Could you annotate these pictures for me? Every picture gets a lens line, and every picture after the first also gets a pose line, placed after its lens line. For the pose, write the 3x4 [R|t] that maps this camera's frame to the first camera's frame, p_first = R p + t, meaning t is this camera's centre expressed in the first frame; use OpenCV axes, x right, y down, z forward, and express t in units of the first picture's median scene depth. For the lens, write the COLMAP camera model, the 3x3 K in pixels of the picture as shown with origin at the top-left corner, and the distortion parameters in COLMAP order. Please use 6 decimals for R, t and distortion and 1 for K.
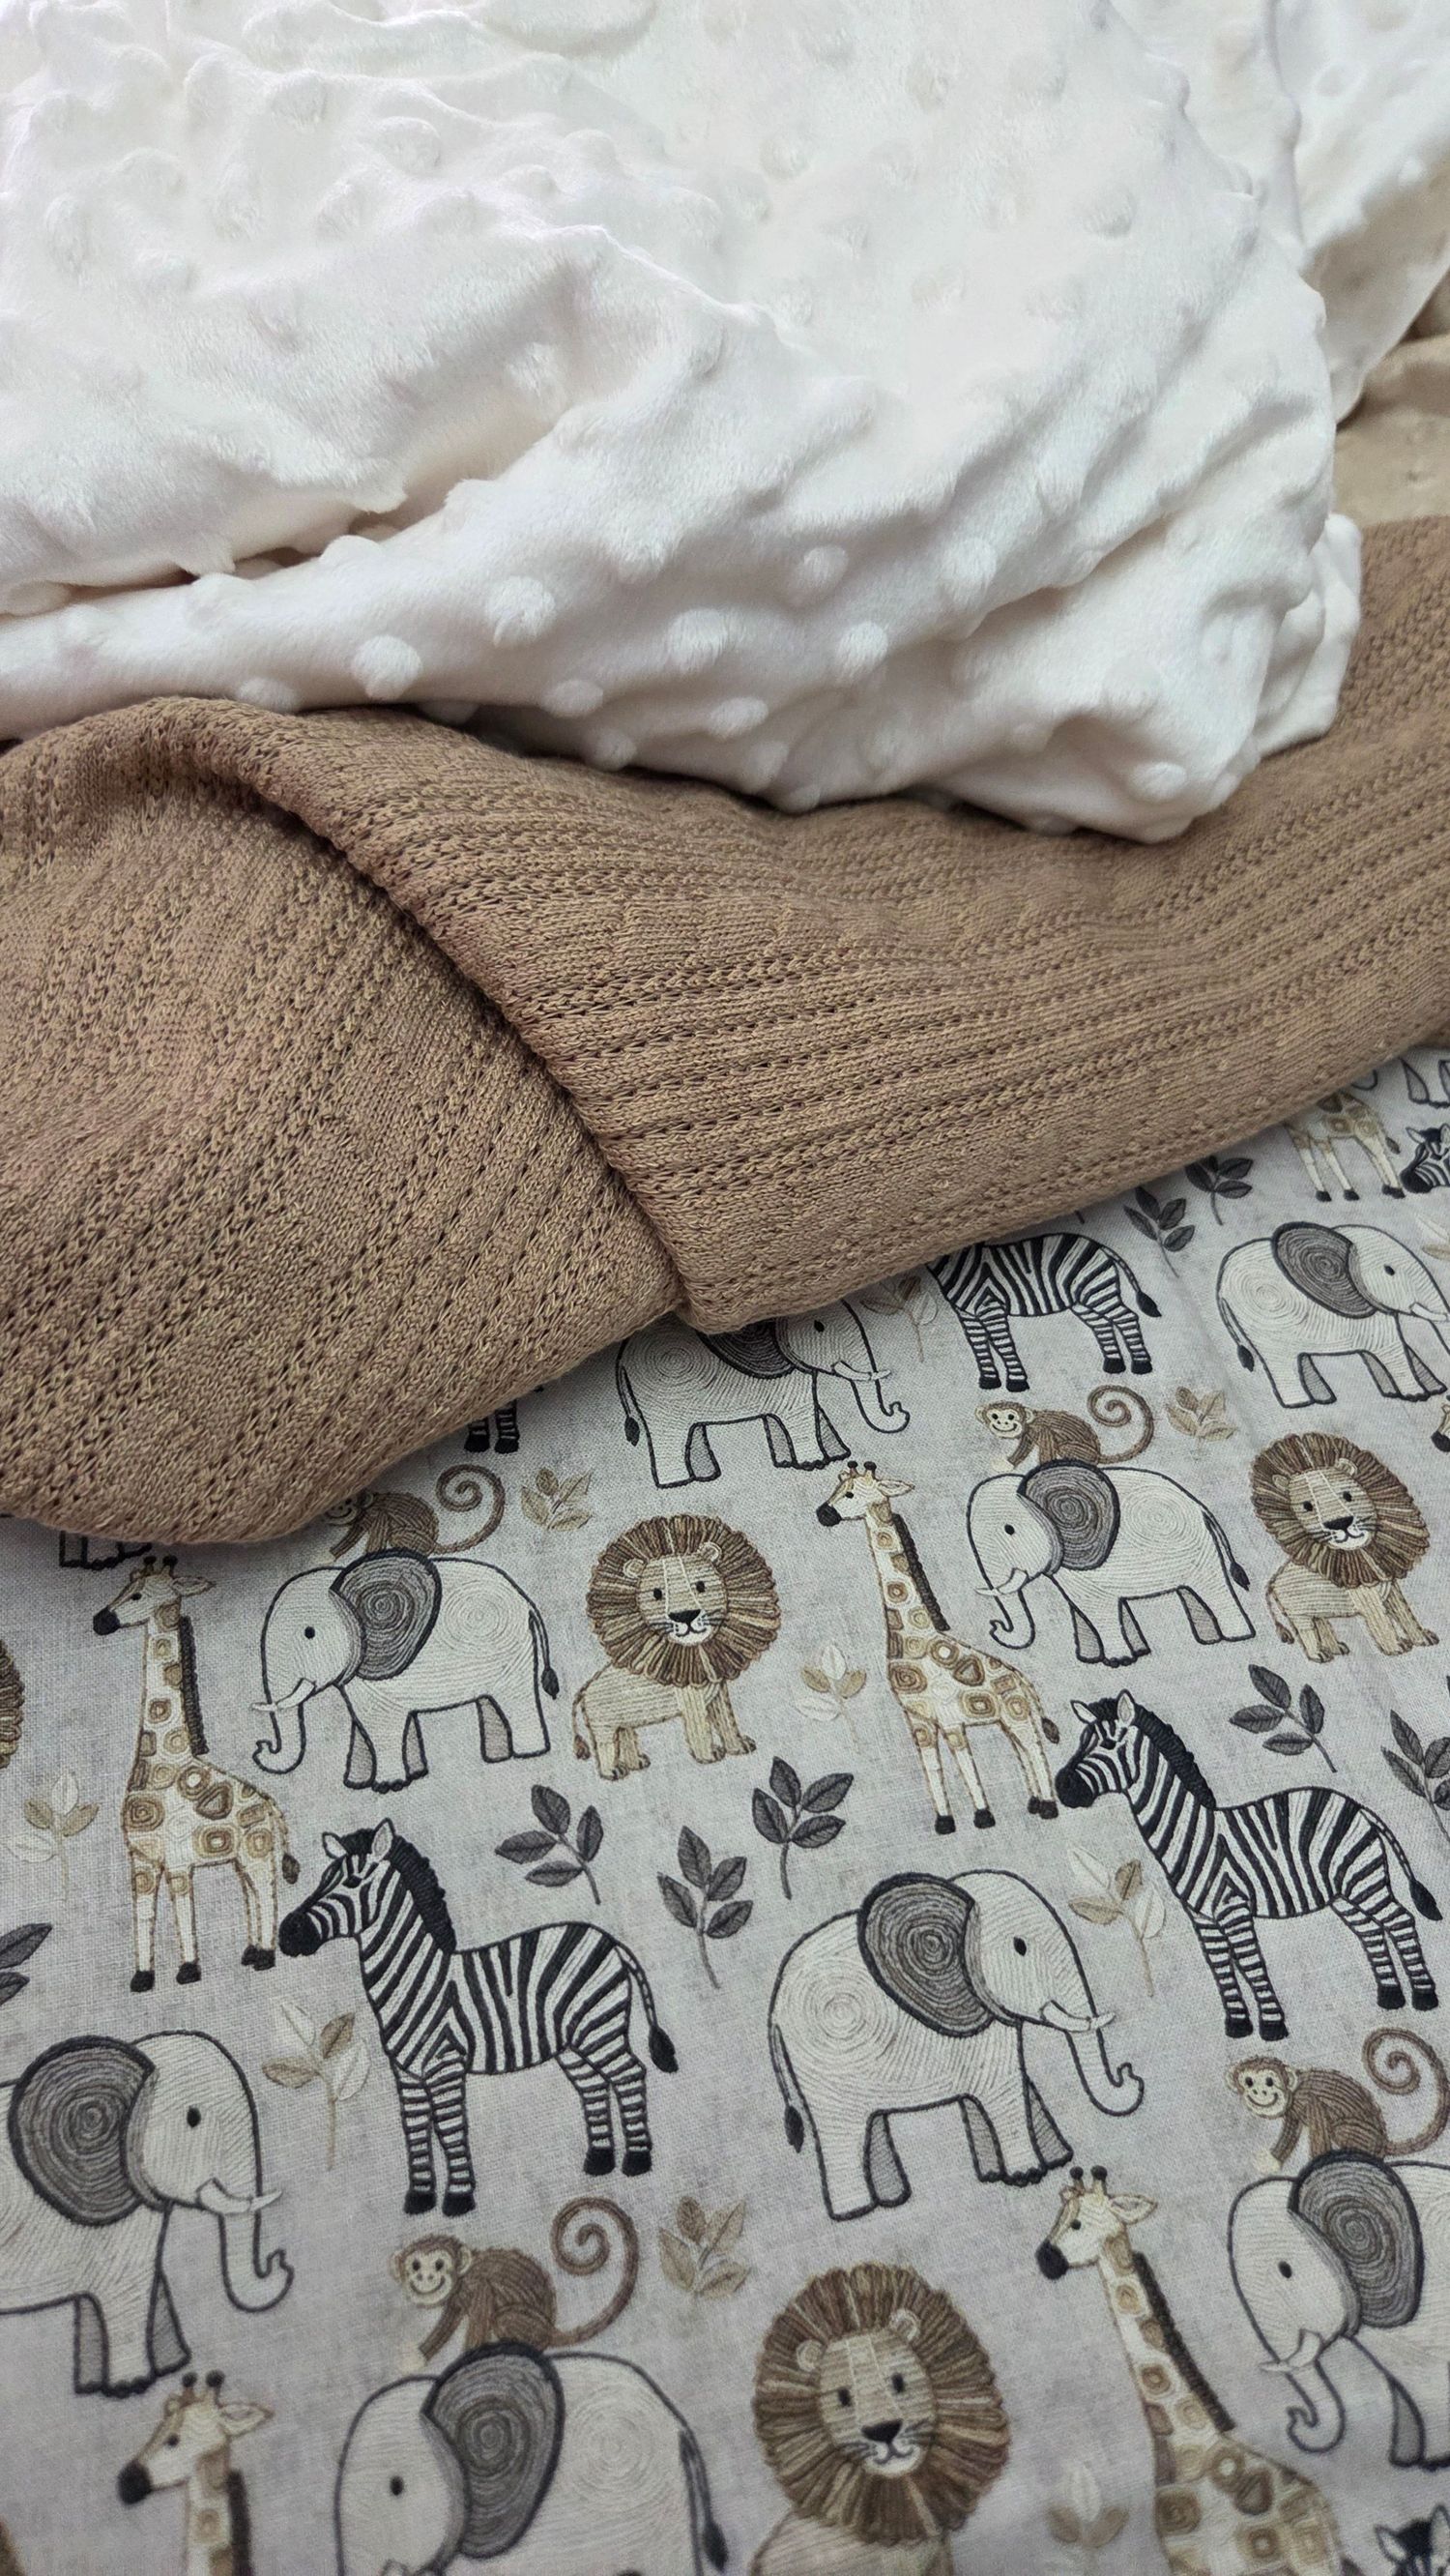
lens RADIAL K [[1669.6, 0, 667.8], [0, 1669.6, 1287.1], [0, 0, 1]] dist [0.043964, -0.030447]
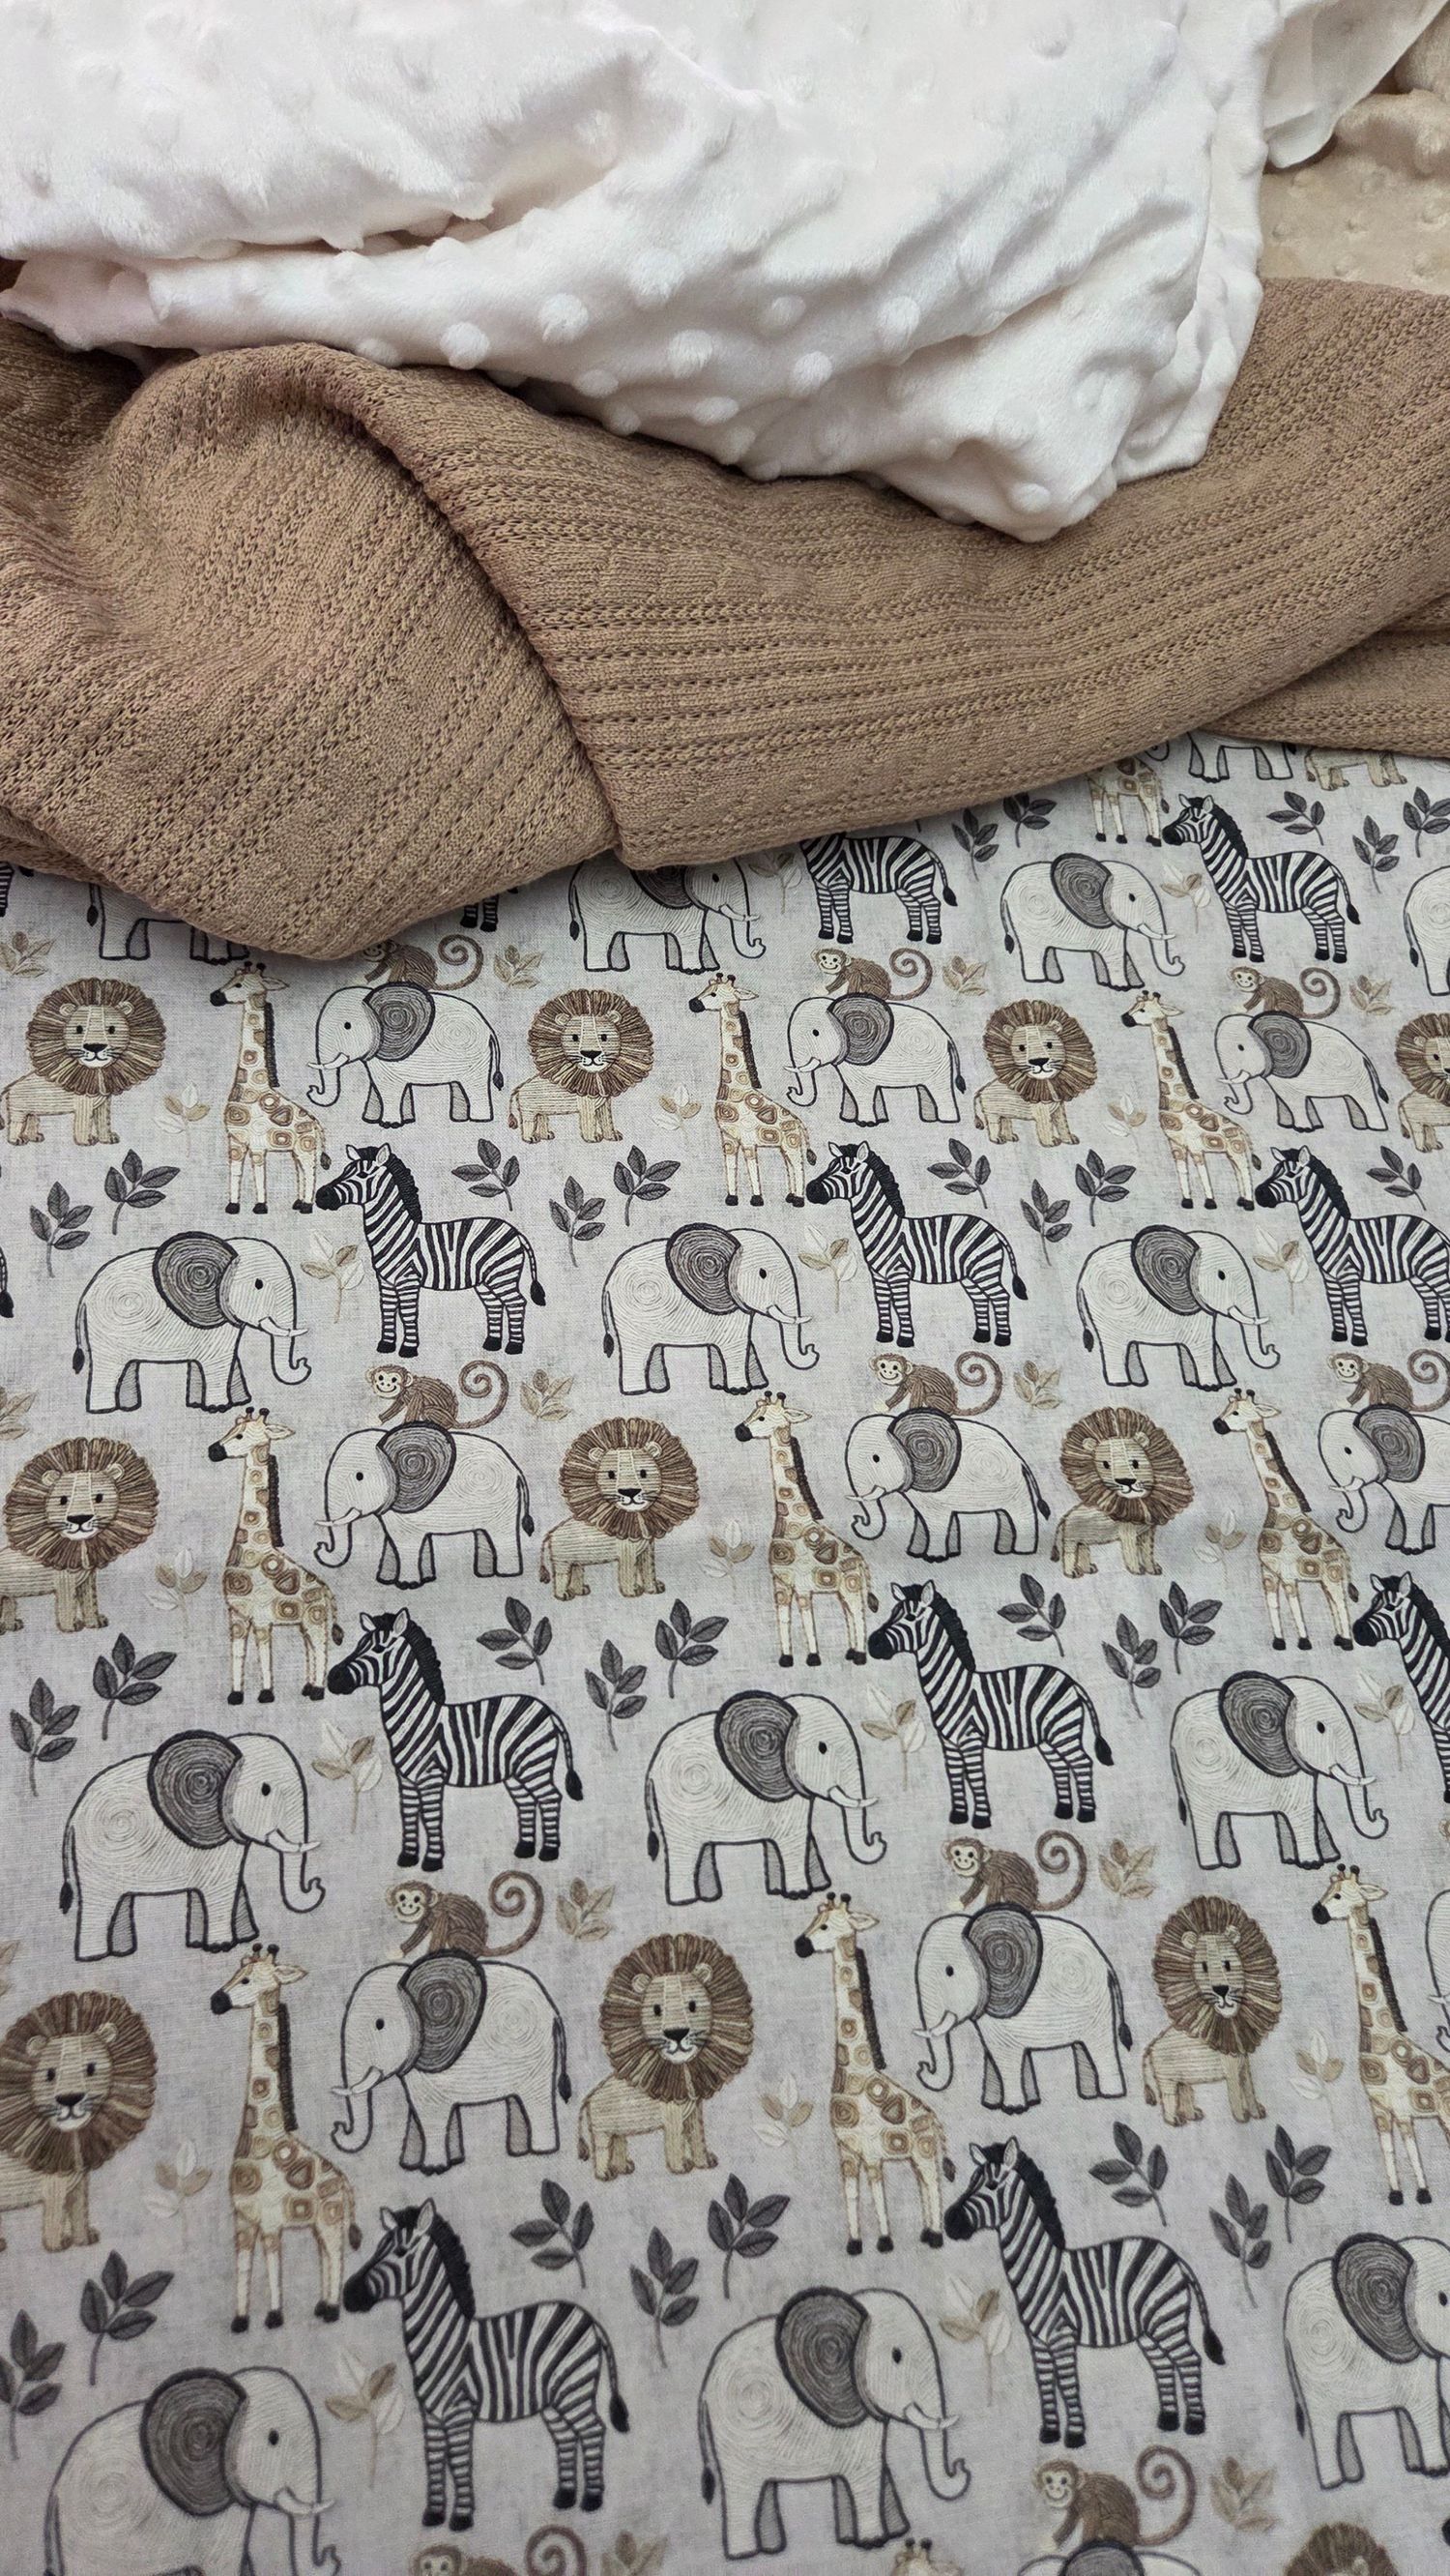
lens RADIAL K [[1669.6, 0, 667.8], [0, 1669.6, 1287.1], [0, 0, 1]] dist [0.043964, -0.030447]
pose [[0.989939, 0.140271, 0.018543, 0.083351], [-0.140580, 0.960226, 0.241255, 0.022871], [0.016035, -0.241434, 0.970285, -0.547281]]
